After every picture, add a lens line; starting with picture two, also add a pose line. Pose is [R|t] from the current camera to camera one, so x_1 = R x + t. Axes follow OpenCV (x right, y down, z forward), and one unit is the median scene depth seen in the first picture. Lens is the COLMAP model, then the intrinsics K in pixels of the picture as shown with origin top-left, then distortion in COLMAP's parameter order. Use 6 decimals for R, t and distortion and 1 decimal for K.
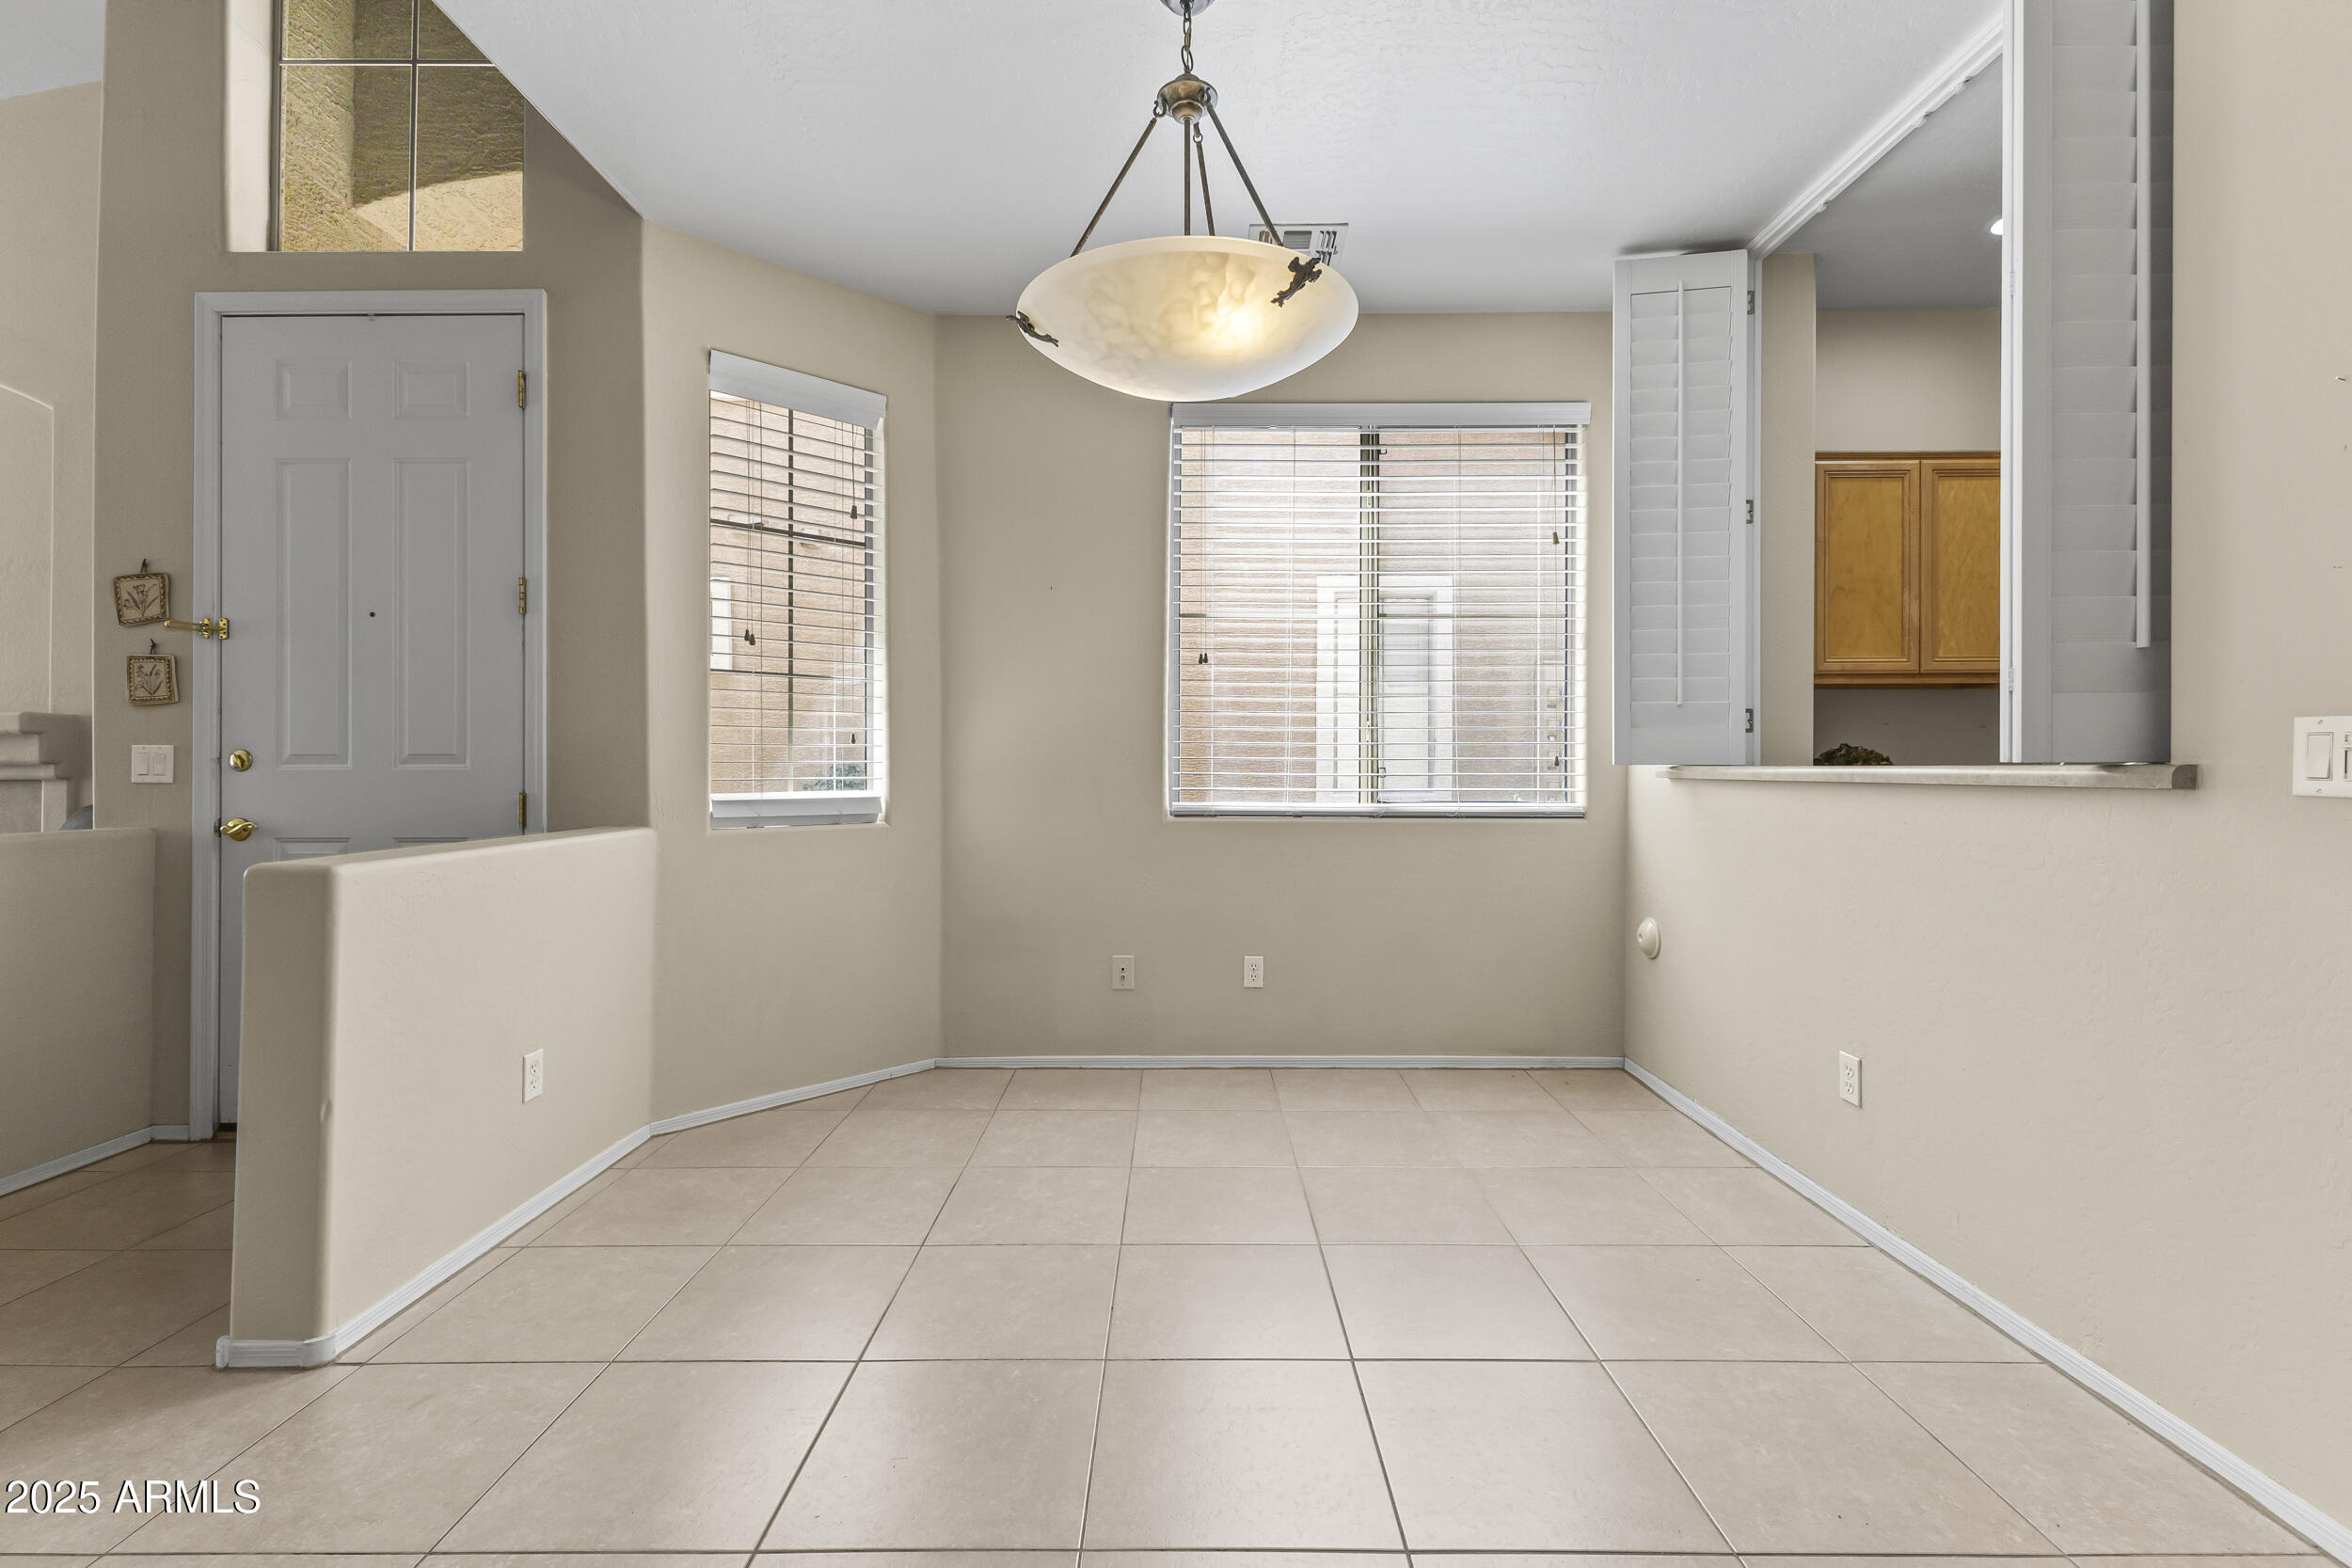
lens RADIAL K [[1006.5, 0, 1181.5], [0, 1006.5, 768.7], [0, 0, 1]] dist [0.002550, 0.000026]
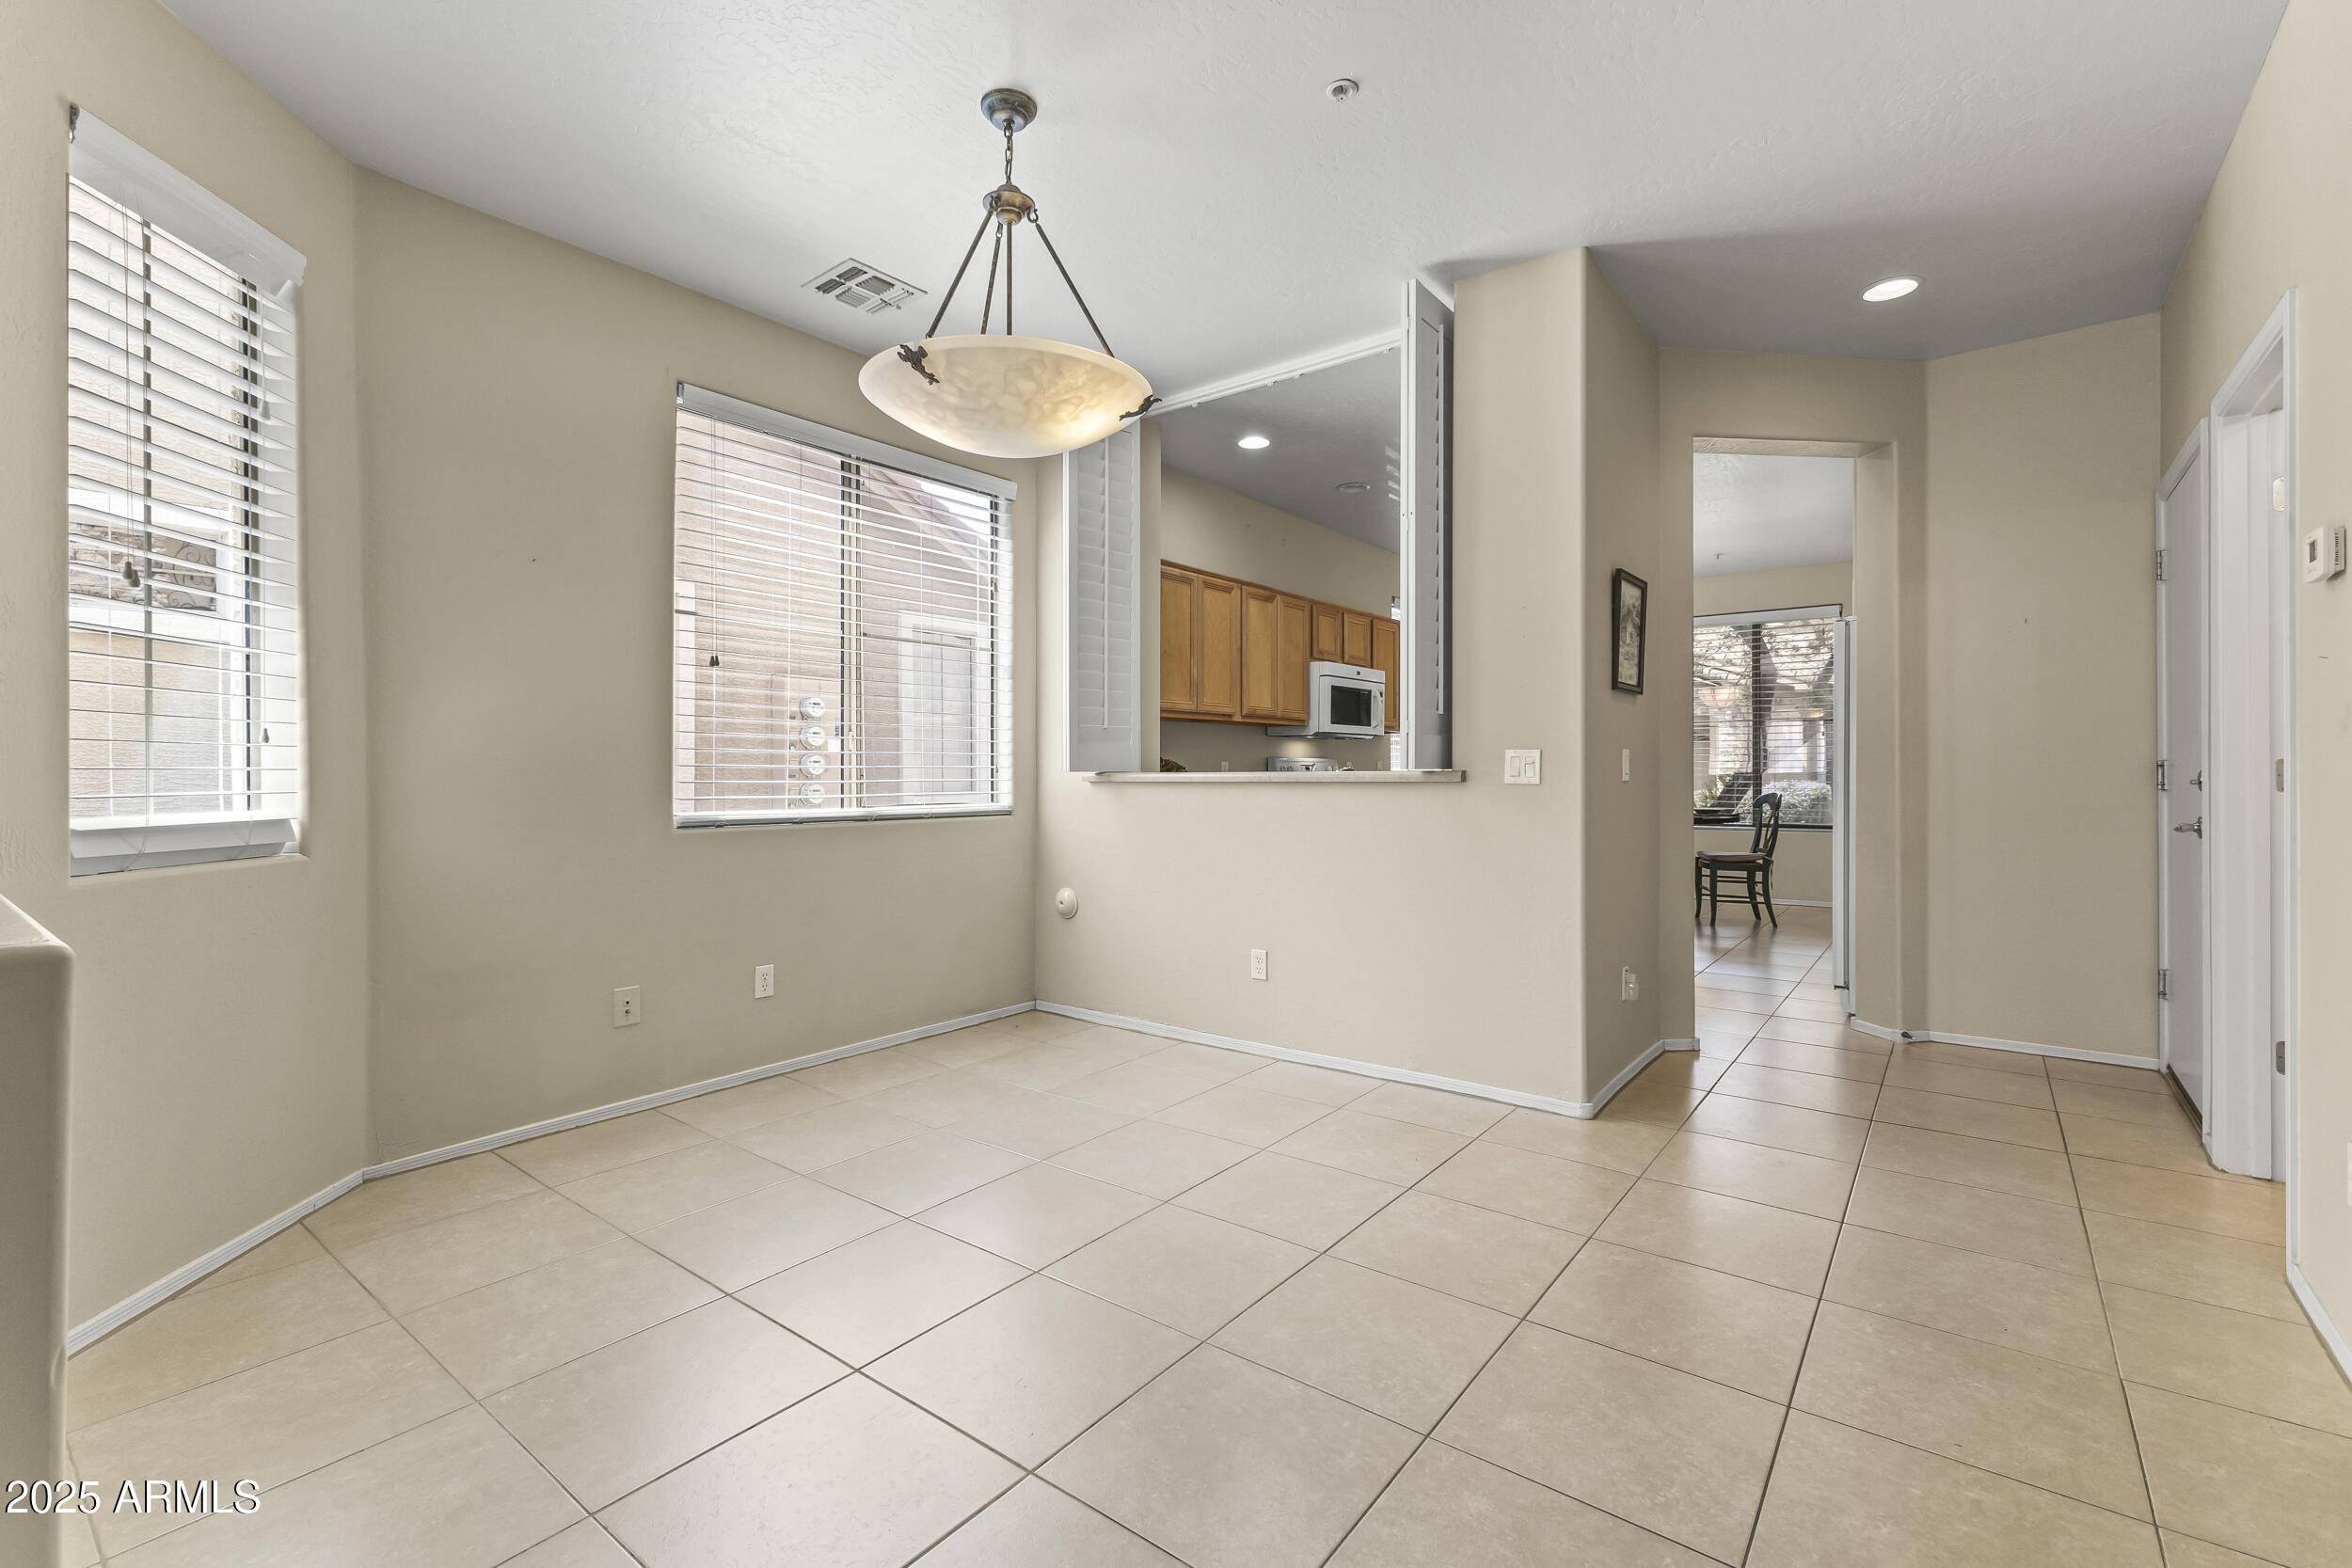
lens RADIAL K [[1011.8, 0, 1168.0], [0, 1011.8, 780.6], [0, 0, 1]] dist [0.003085, 0.000138]
pose [[0.617737, -0.007953, 0.786344, -0.503562], [0.005875, 0.999968, 0.005499, 0.001080], [-0.786362, 0.001223, 0.617764, 0.077930]]
